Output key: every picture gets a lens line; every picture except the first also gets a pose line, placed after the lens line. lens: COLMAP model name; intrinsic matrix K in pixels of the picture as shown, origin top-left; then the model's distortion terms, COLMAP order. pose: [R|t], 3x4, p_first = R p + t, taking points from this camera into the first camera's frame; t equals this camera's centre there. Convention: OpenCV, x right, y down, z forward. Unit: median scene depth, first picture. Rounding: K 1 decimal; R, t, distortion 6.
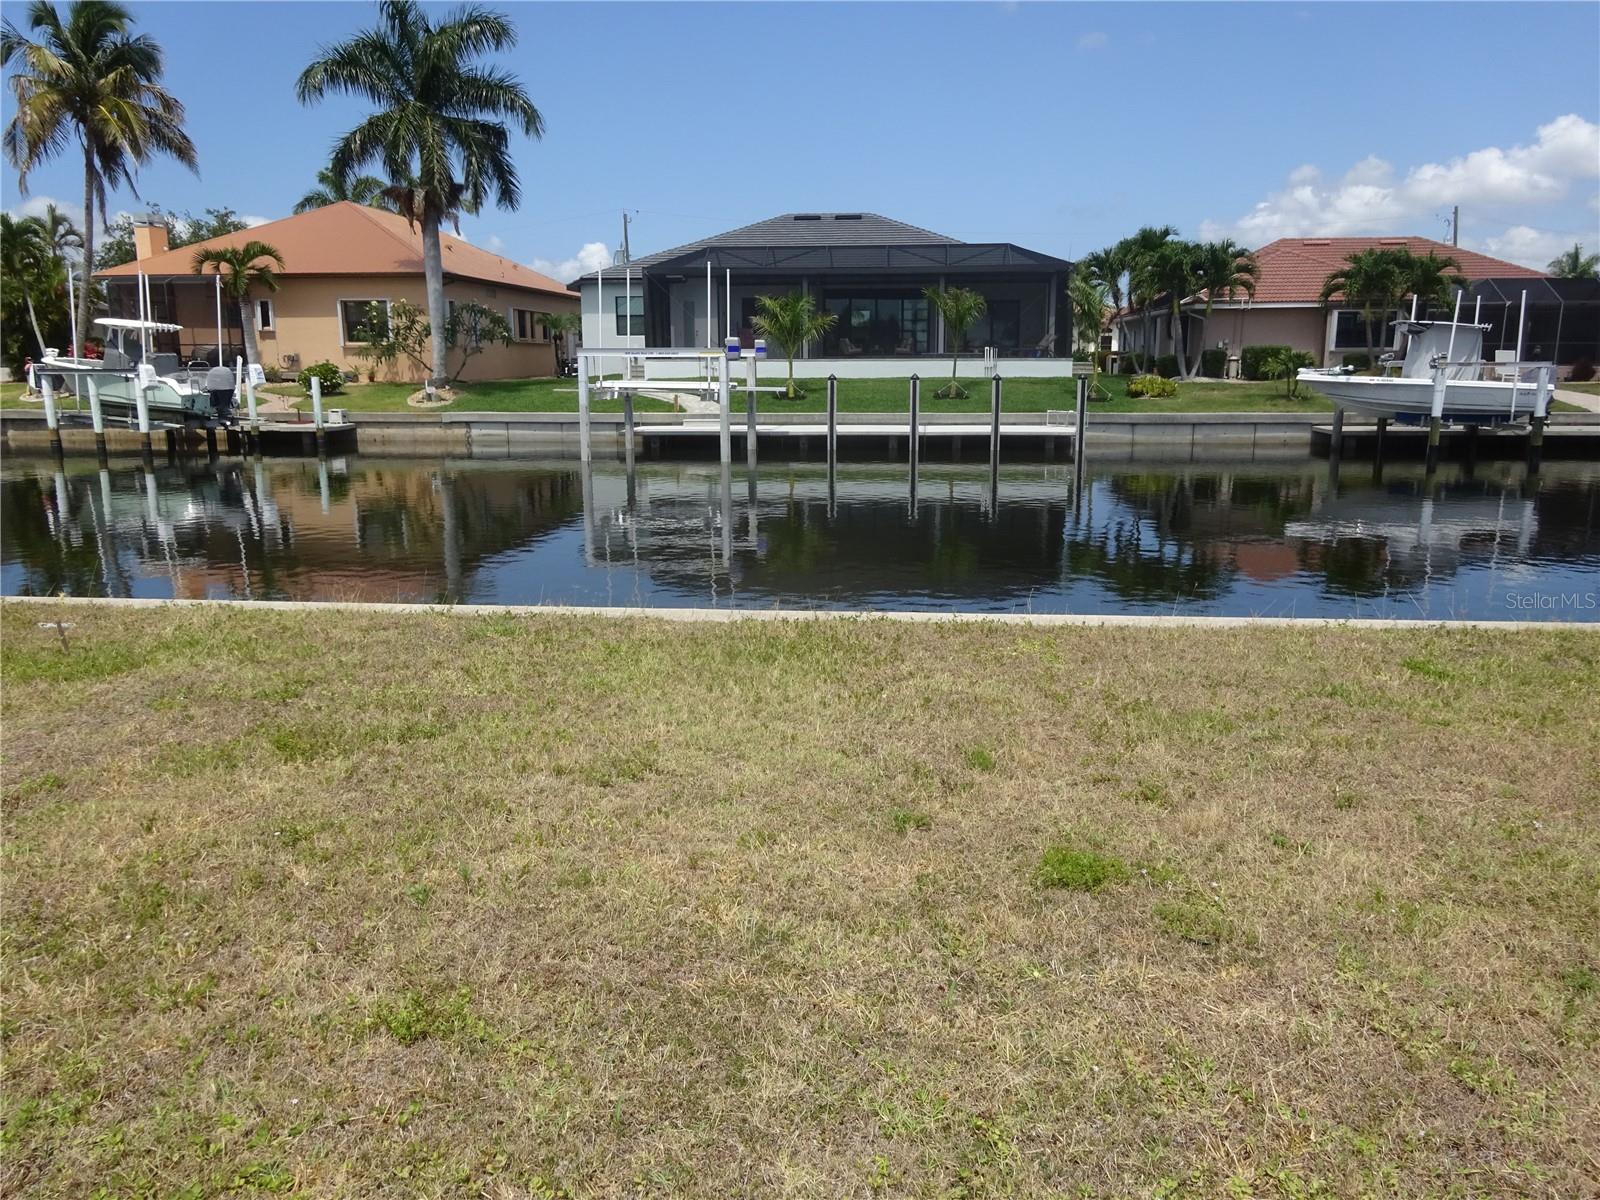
lens RADIAL K [[1164.1, 0, 800.0], [0, 1164.1, 600.0], [0, 0, 1]] dist [-0.006146, 0.002840]
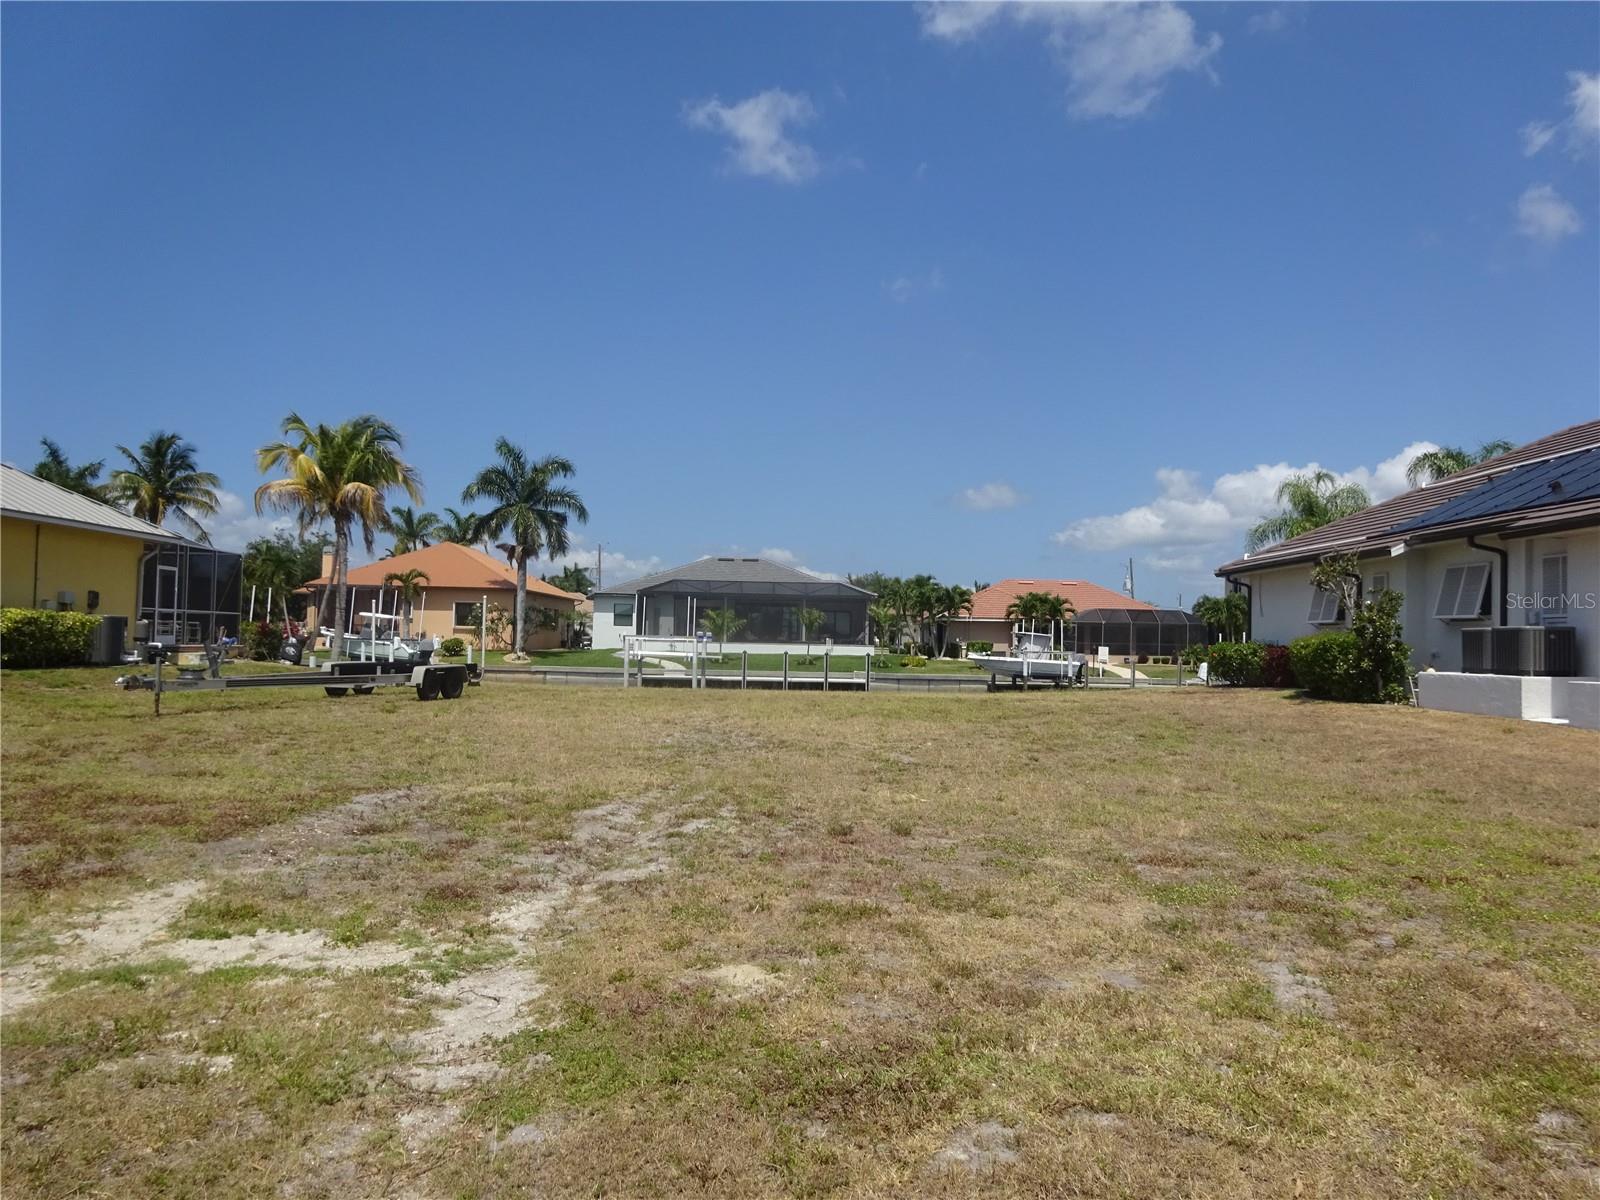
lens RADIAL K [[1157.6, 0, 806.6], [0, 1157.6, 632.8], [0, 0, 1]] dist [-0.016421, -0.001735]
pose [[0.995133, 0.024992, 0.095316, -0.045784], [-0.004247, 0.977282, -0.211901, 0.161265], [-0.098446, 0.210464, 0.972632, -0.775547]]
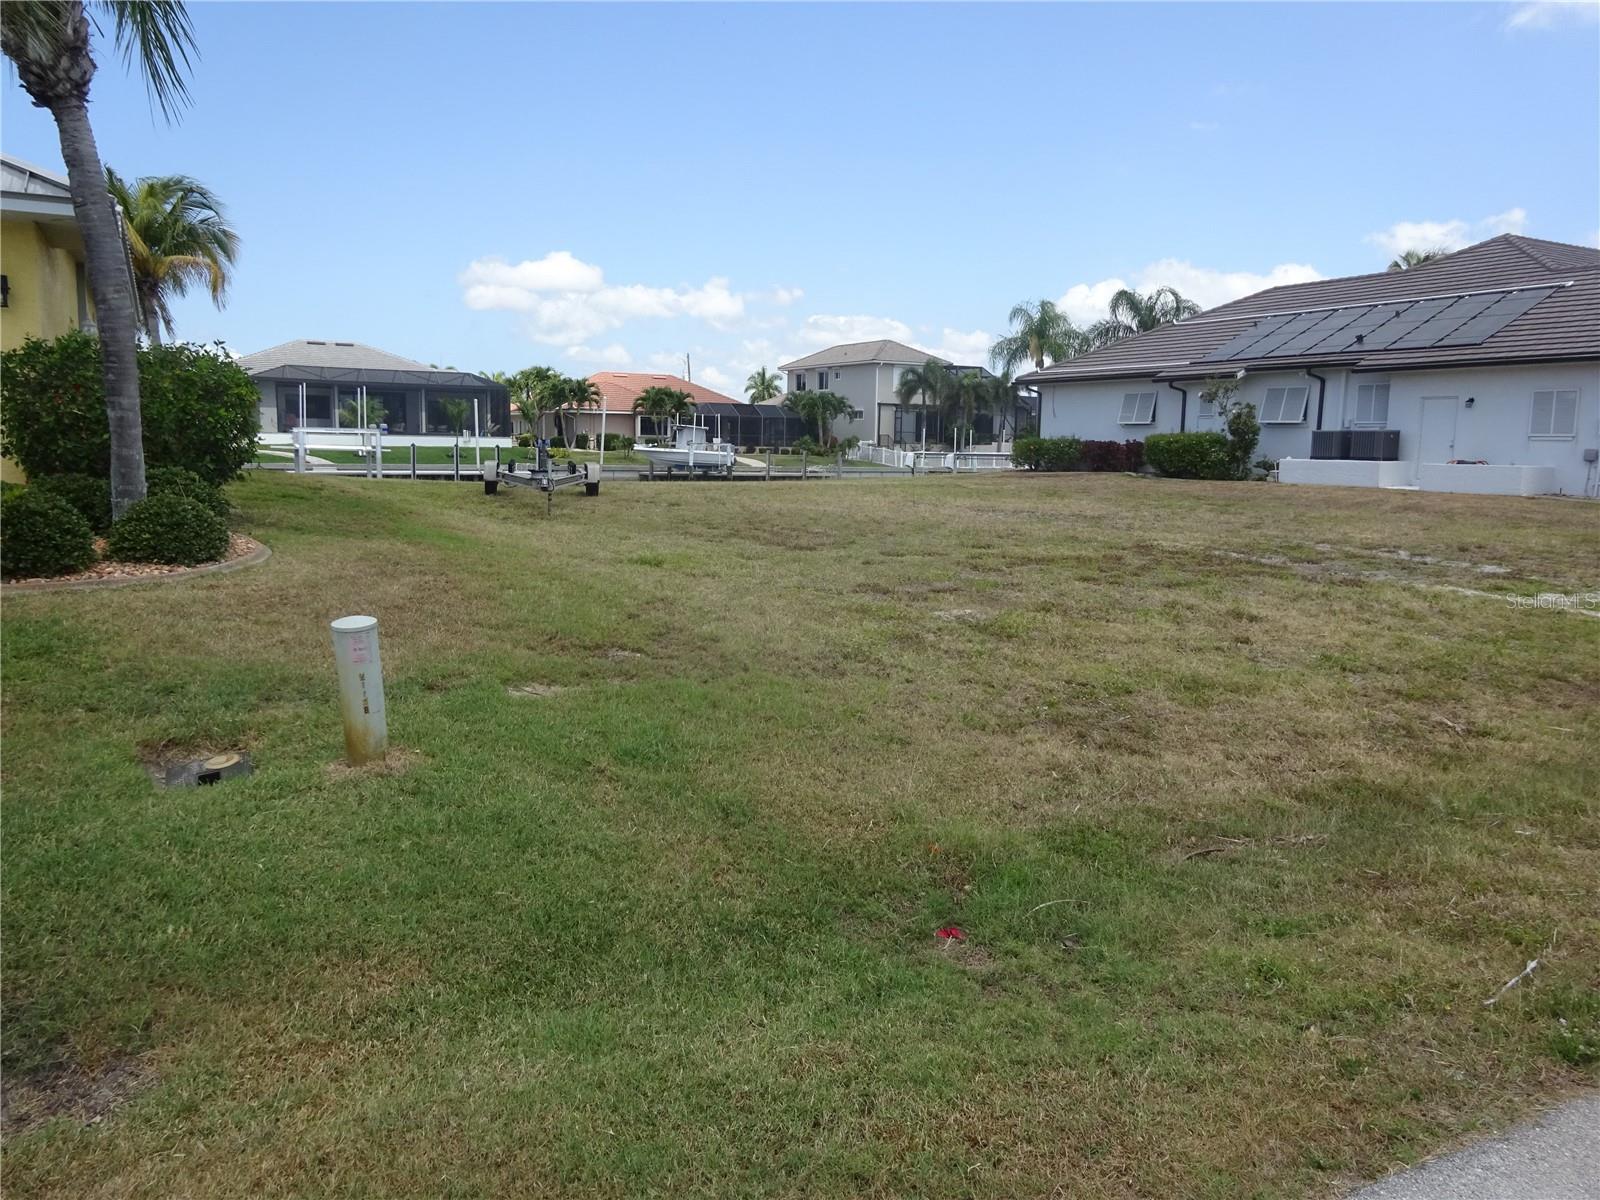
lens RADIAL K [[1164.1, 0, 800.0], [0, 1164.1, 600.0], [0, 0, 1]] dist [-0.006146, 0.002840]
pose [[0.828394, -0.055179, 0.557421, -0.432855], [0.092498, 0.994950, -0.038973, 0.163371], [-0.552455, 0.083845, 0.829315, -0.762390]]
